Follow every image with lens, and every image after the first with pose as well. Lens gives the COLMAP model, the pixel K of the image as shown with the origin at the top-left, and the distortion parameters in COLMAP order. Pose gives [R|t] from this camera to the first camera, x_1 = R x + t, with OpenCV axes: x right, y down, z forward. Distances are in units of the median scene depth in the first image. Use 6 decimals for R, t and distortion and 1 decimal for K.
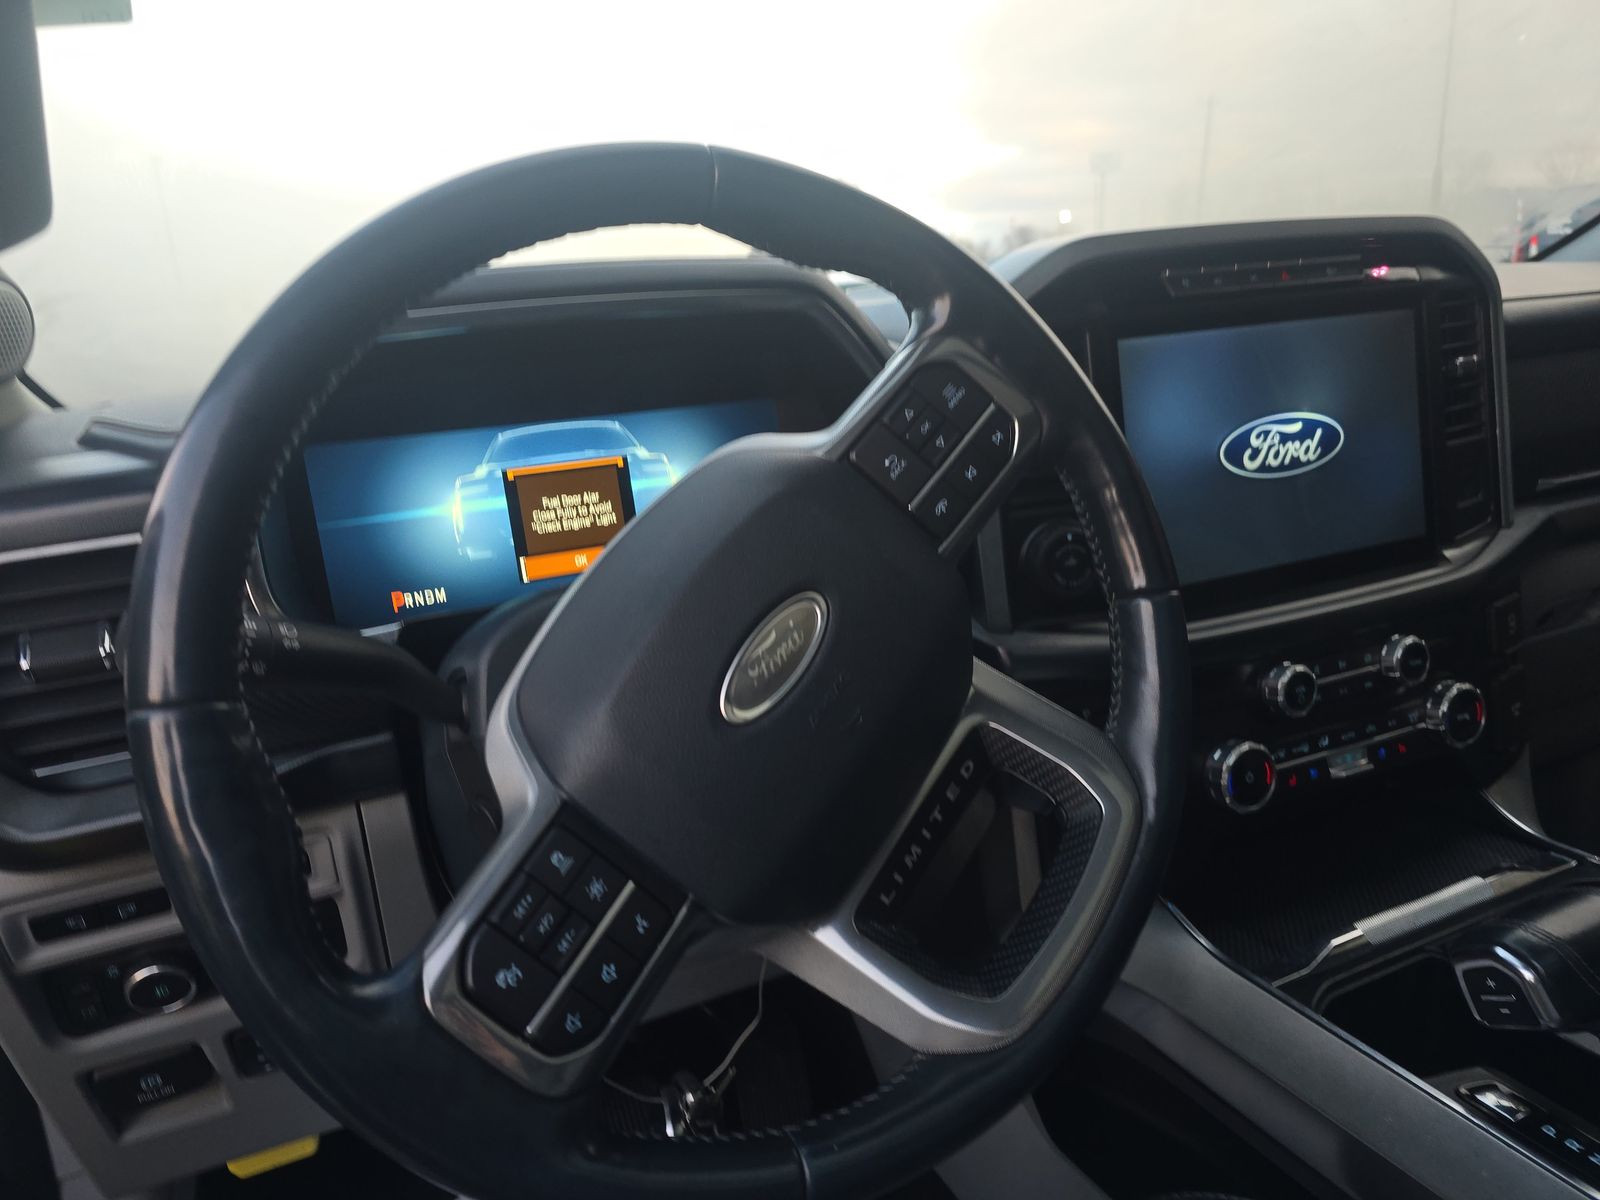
lens RADIAL K [[1080.3, 0, 793.3], [0, 1080.3, 598.8], [0, 0, 1]] dist [0.048460, -0.013269]
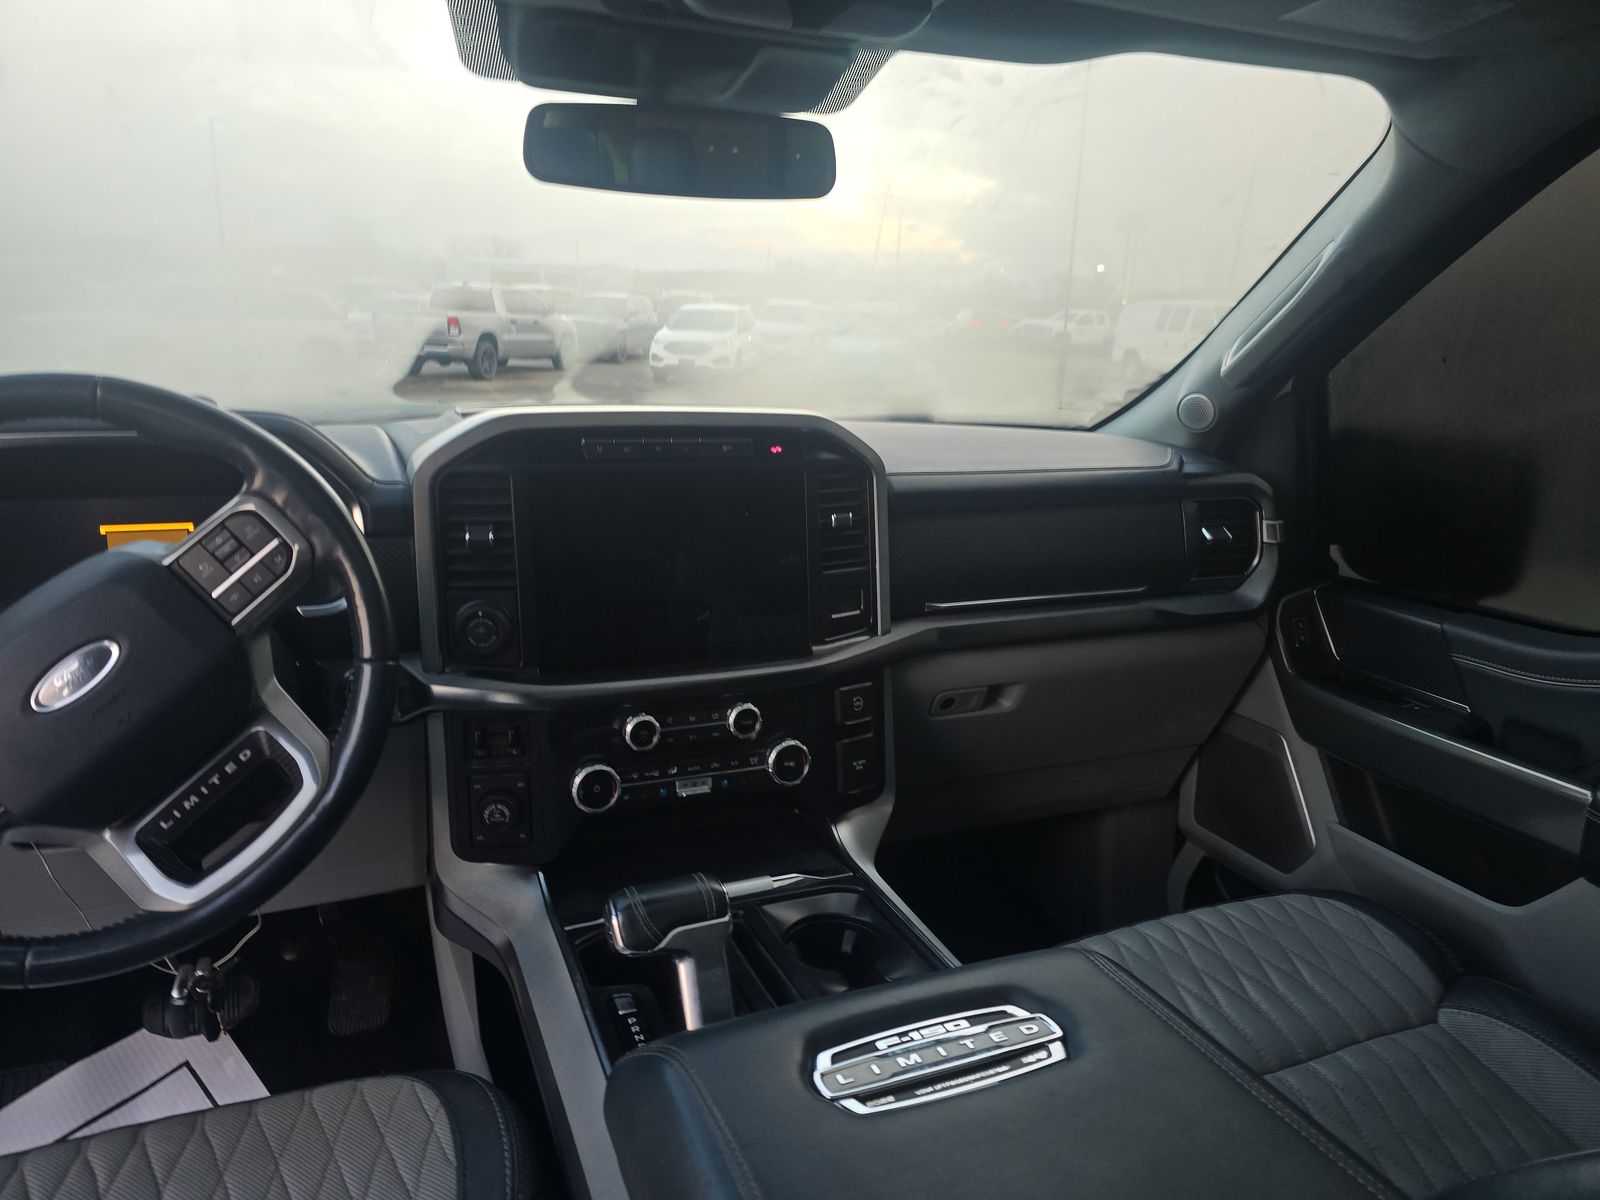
lens RADIAL K [[1080.3, 0, 815.9], [0, 1080.3, 607.2], [0, 0, 1]] dist [0.048460, -0.013269]
pose [[0.994308, 0.106540, 0.001043, 0.677935], [-0.106536, 0.994301, -0.003900, -0.104334], [-0.001452, 0.003766, 0.999992, -0.458929]]
